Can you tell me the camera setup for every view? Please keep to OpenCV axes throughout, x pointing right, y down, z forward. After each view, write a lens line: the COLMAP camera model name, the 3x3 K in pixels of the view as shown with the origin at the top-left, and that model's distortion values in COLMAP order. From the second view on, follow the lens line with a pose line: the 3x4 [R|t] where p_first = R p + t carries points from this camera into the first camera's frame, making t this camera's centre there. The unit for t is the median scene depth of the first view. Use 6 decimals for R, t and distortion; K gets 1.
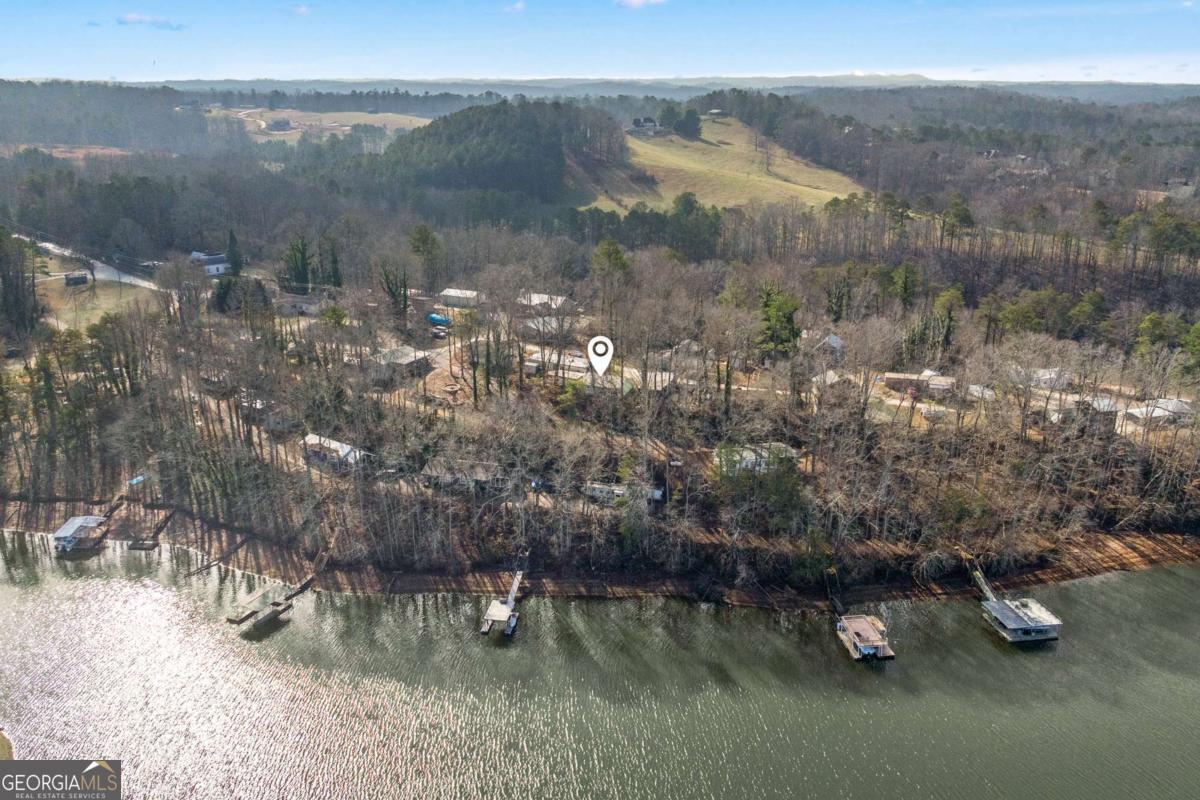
lens RADIAL K [[856.9, 0, 600.0], [0, 856.9, 400.0], [0, 0, 1]] dist [-0.000545, -0.000426]
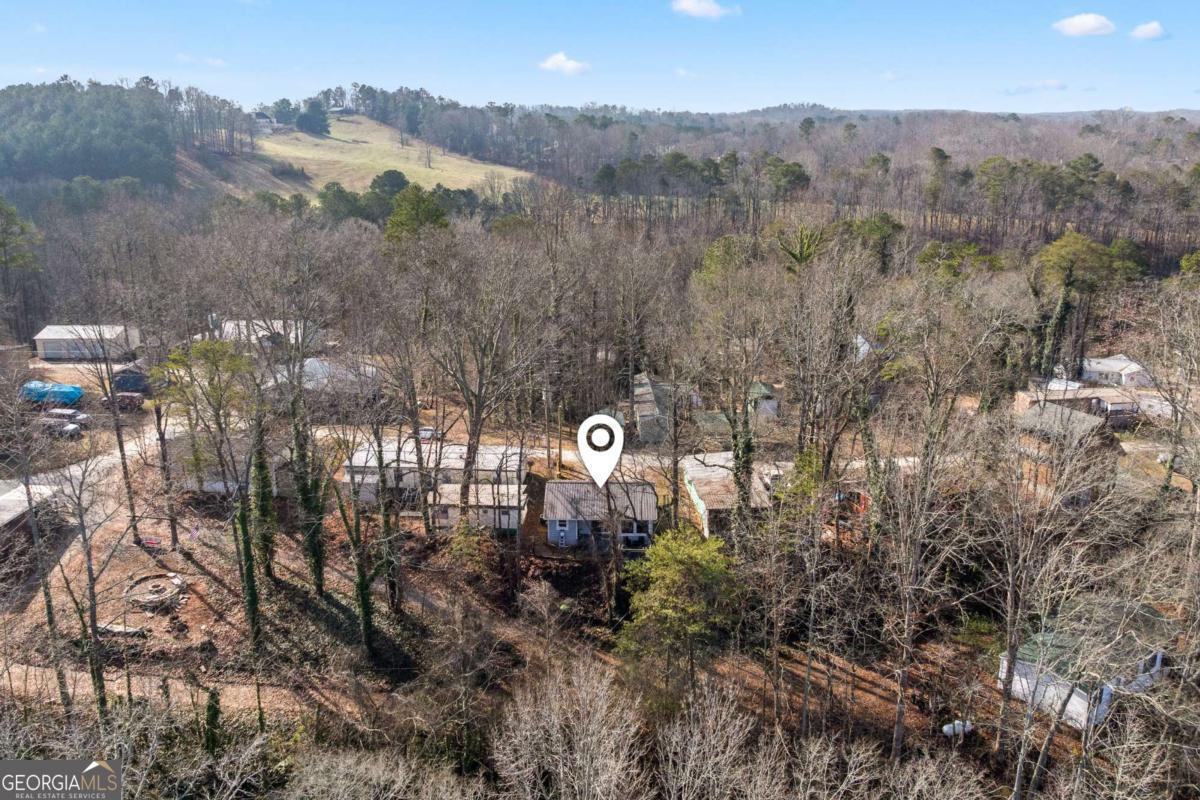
lens RADIAL K [[856.9, 0, 600.0], [0, 856.9, 400.0], [0, 0, 1]] dist [-0.000545, -0.000426]
pose [[0.902234, -0.113201, 0.416125, -0.095383], [0.121636, 0.992555, 0.006282, -0.048043], [-0.413738, 0.044948, 0.909286, 0.388887]]
